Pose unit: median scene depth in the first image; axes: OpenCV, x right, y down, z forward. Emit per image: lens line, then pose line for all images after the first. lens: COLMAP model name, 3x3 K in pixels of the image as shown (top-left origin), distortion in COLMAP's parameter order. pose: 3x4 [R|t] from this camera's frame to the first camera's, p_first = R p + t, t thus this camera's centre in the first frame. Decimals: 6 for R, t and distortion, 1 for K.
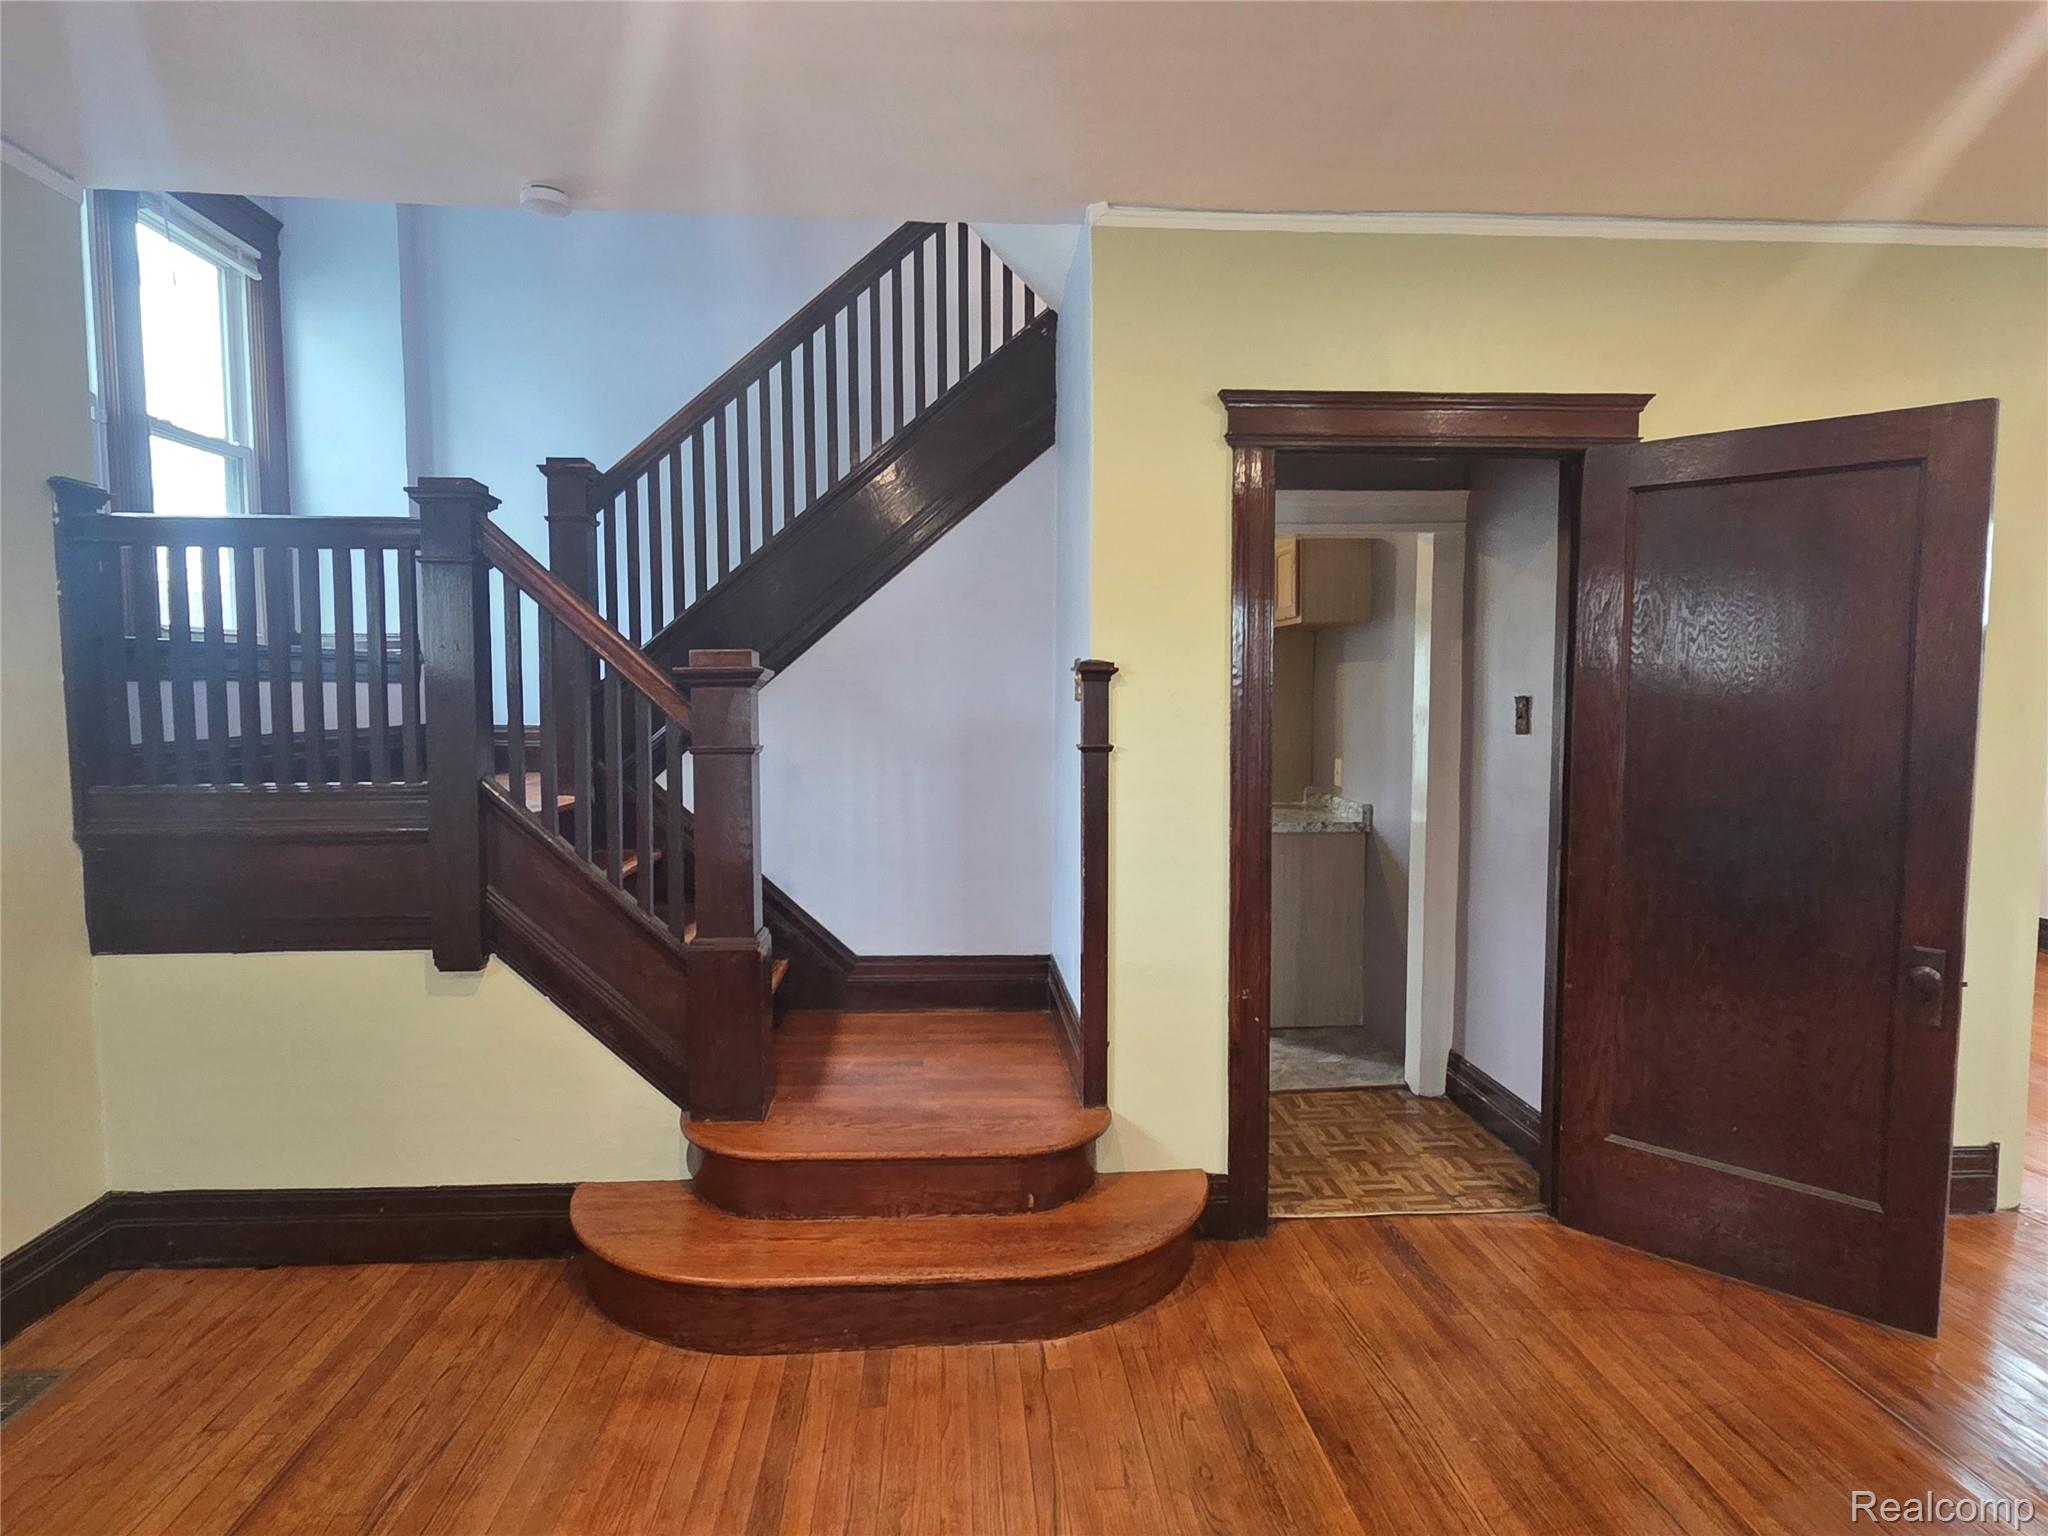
lens RADIAL K [[1205.3, 0, 1020.7], [0, 1205.3, 780.1], [0, 0, 1]] dist [-0.001456, -0.000537]
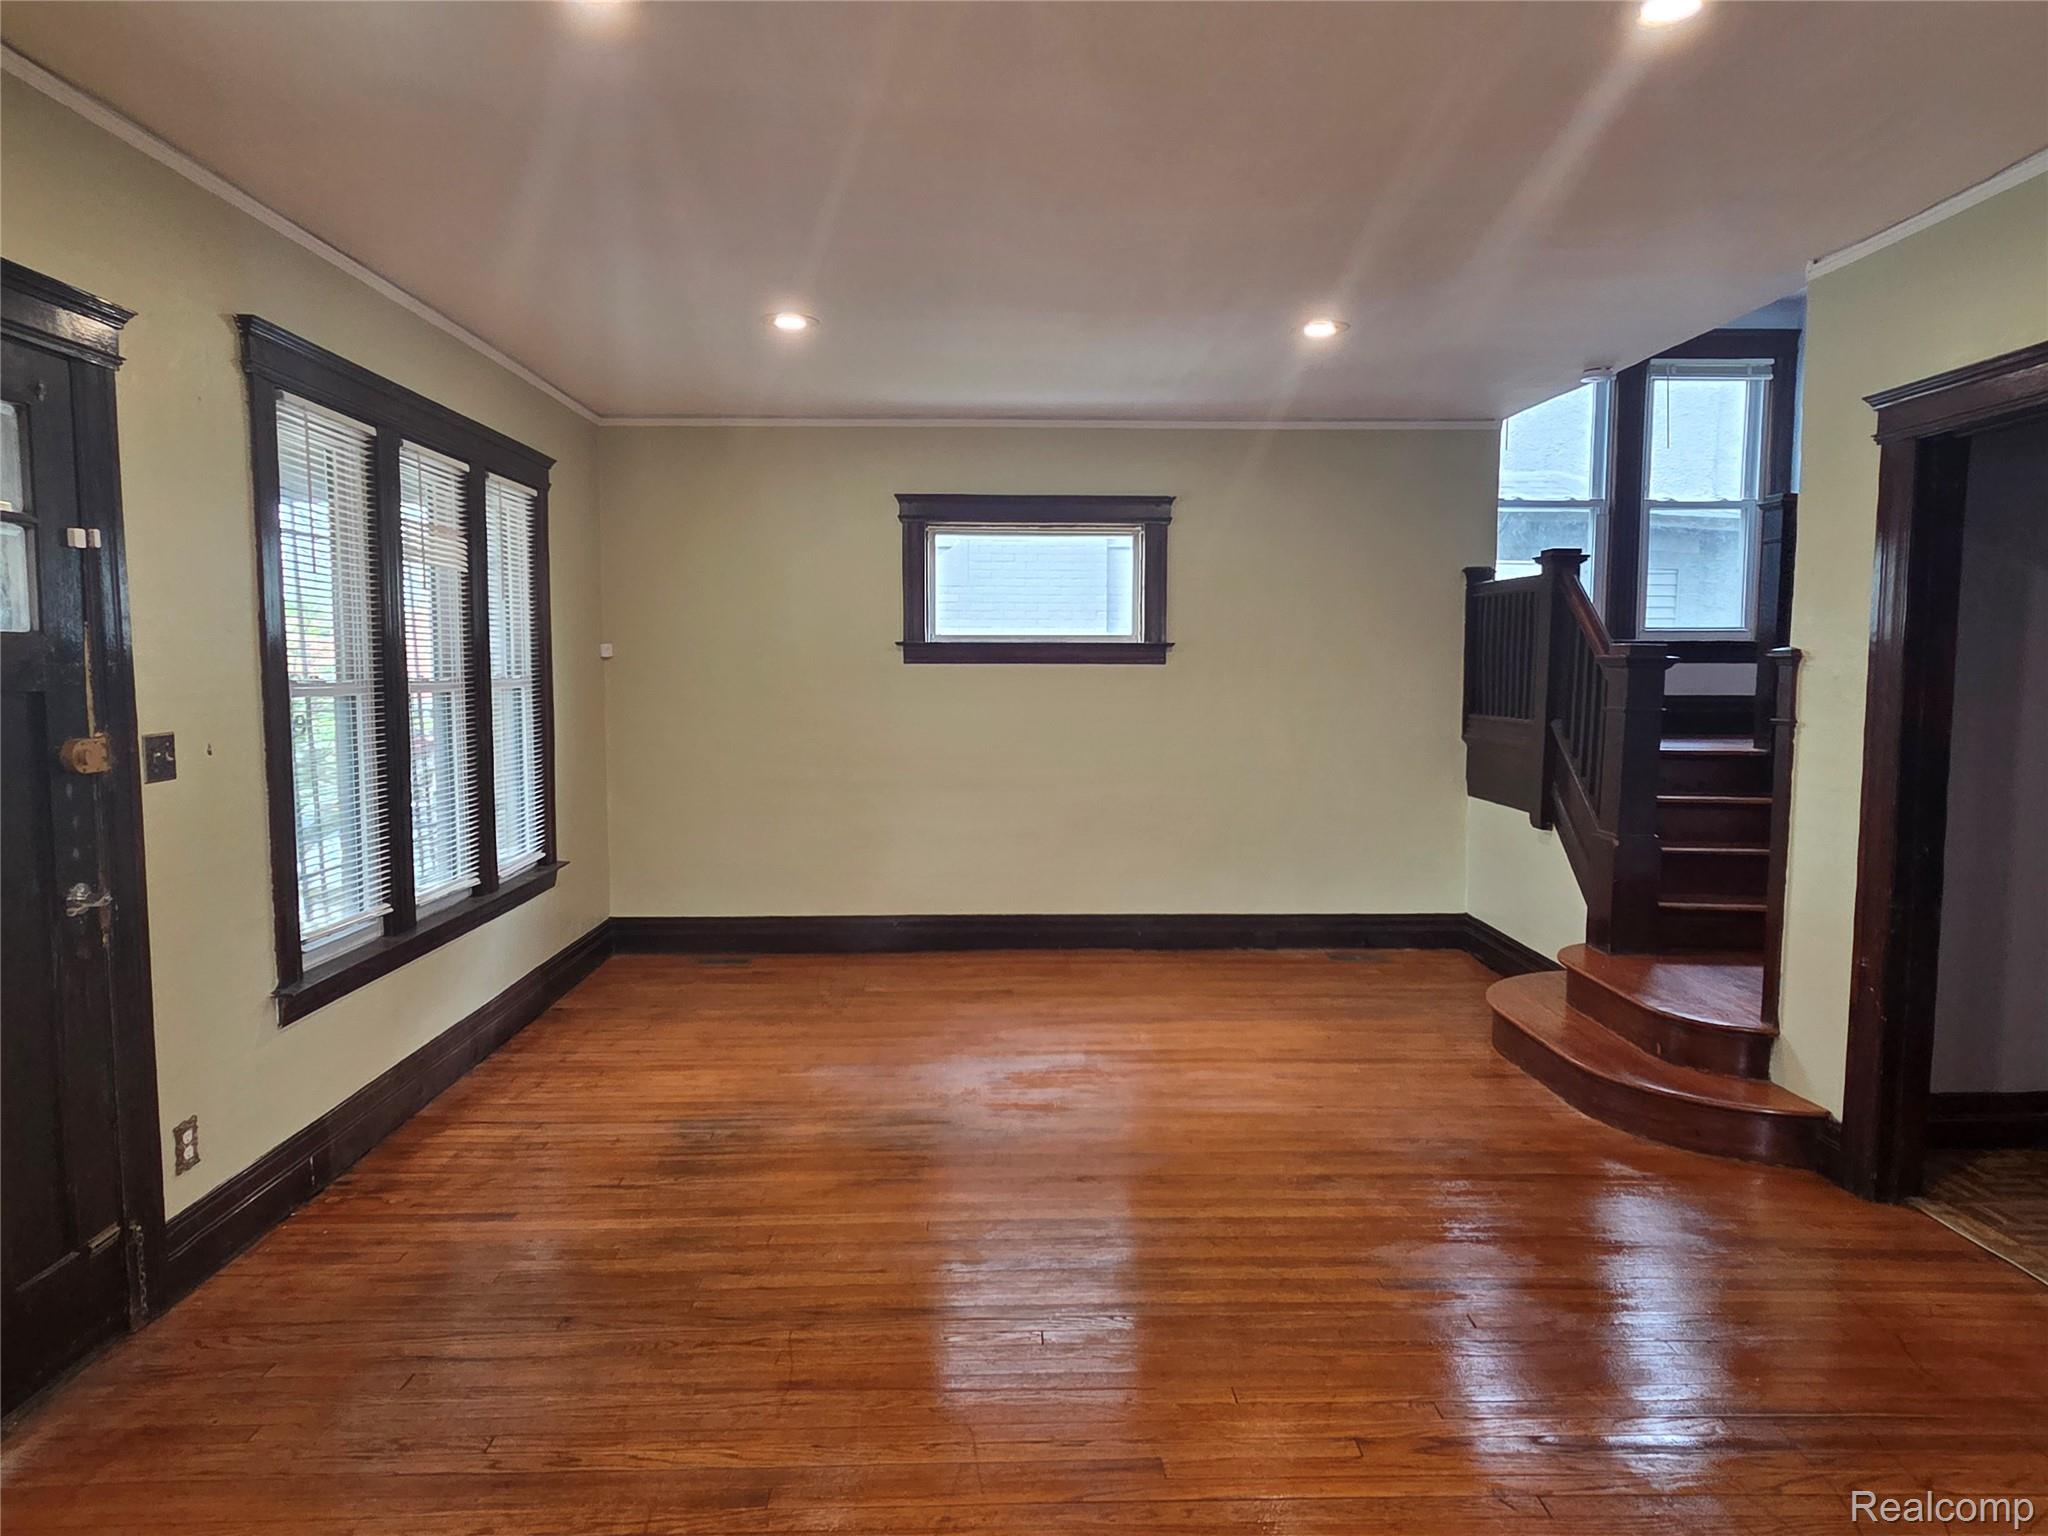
lens RADIAL K [[1222.3, 0, 1023.6], [0, 1222.3, 768.4], [0, 0, 1]] dist [0.002963, 0.000566]
pose [[-0.021595, 0.096917, -0.995058, 1.330742], [-0.081682, 0.991792, 0.098371, -0.044998], [0.996424, 0.083402, -0.013502, 0.260035]]
